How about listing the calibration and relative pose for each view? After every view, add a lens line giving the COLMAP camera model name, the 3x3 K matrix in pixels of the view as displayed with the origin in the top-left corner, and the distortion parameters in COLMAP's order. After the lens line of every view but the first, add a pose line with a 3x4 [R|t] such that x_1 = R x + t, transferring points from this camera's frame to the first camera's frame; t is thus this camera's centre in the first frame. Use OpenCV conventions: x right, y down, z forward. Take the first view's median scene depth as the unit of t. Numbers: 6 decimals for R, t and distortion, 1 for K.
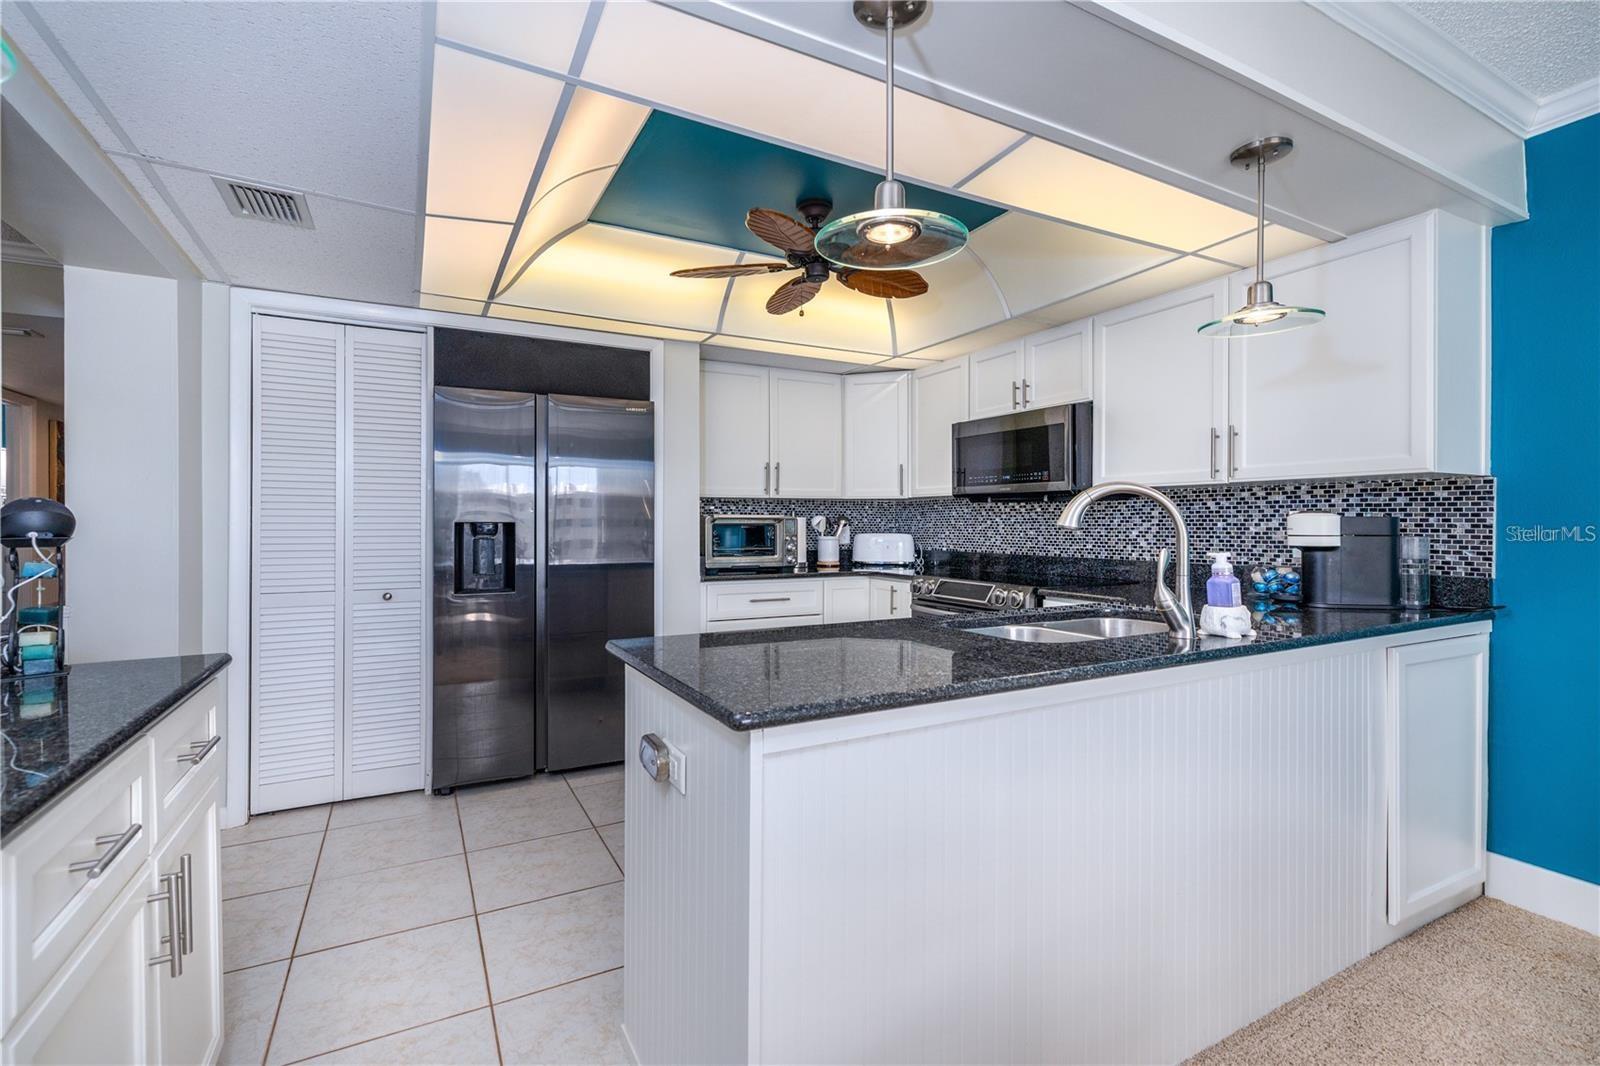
lens RADIAL K [[685.5, 0, 775.3], [0, 685.5, 525.9], [0, 0, 1]] dist [0.007679, -0.000186]
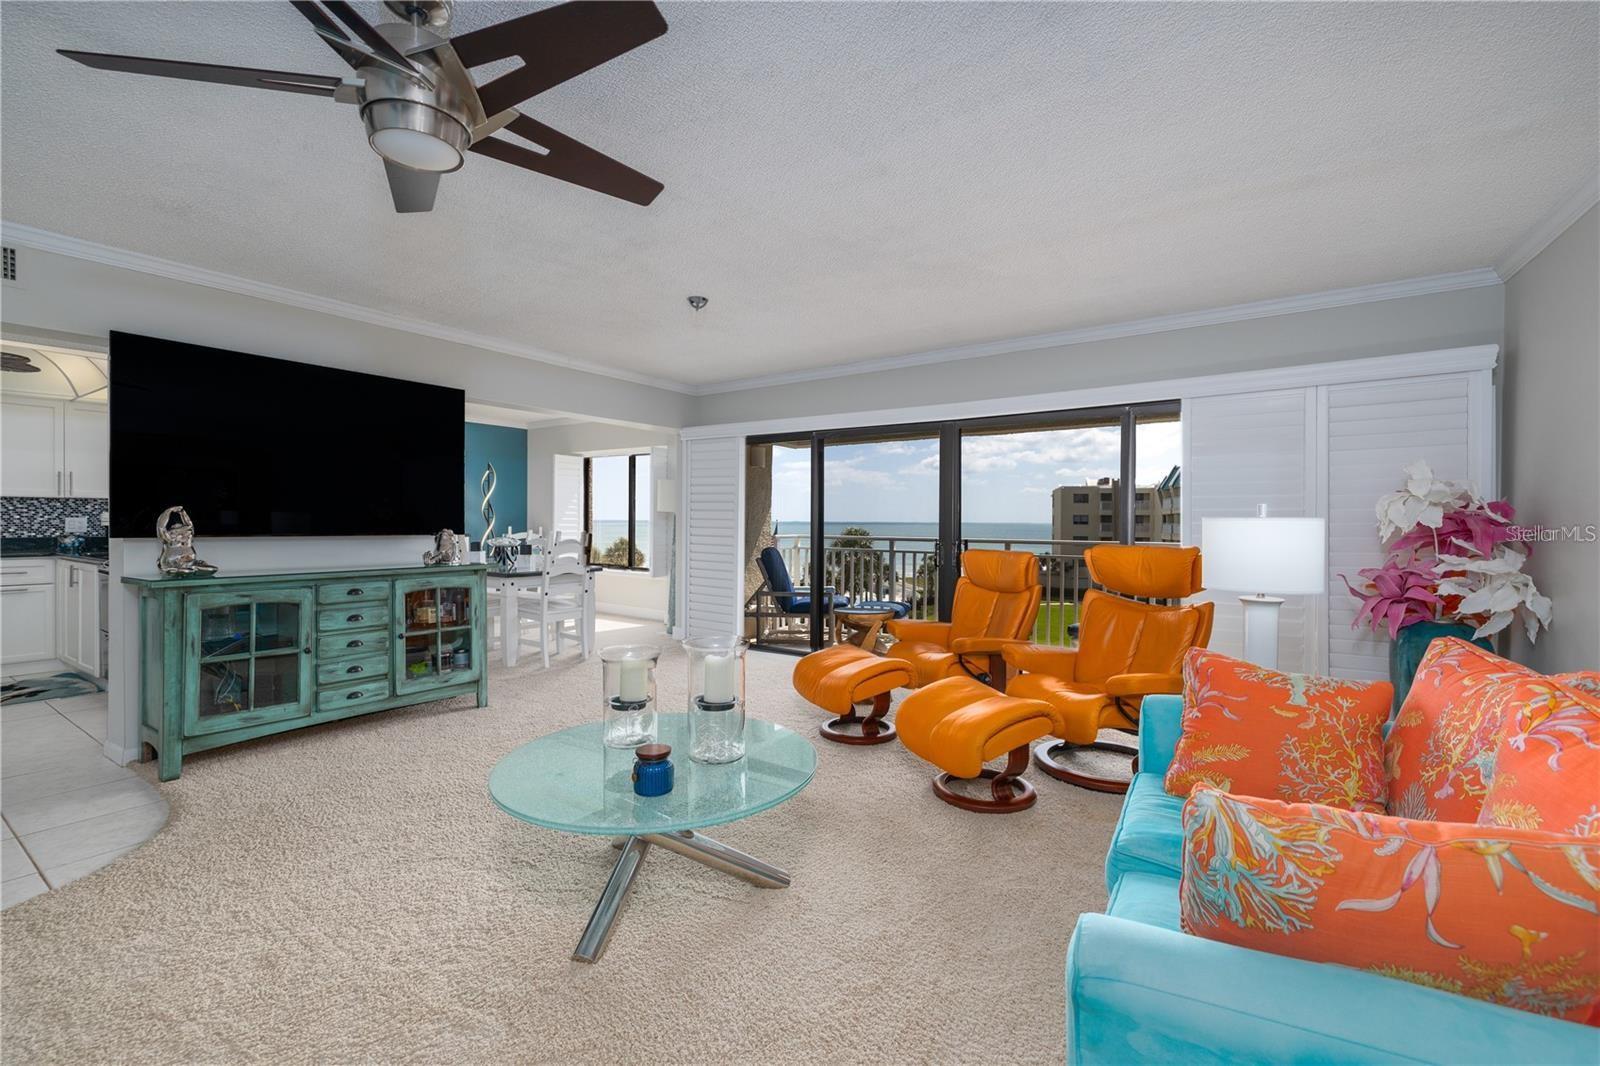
lens RADIAL K [[678.6, 0, 794.1], [0, 678.6, 526.0], [0, 0, 1]] dist [-0.000458, 0.000038]
pose [[-0.470486, -0.009384, 0.882357, -2.153899], [-0.000460, 0.999946, 0.010390, 0.003607], [-0.882407, 0.004483, -0.470465, -0.030778]]
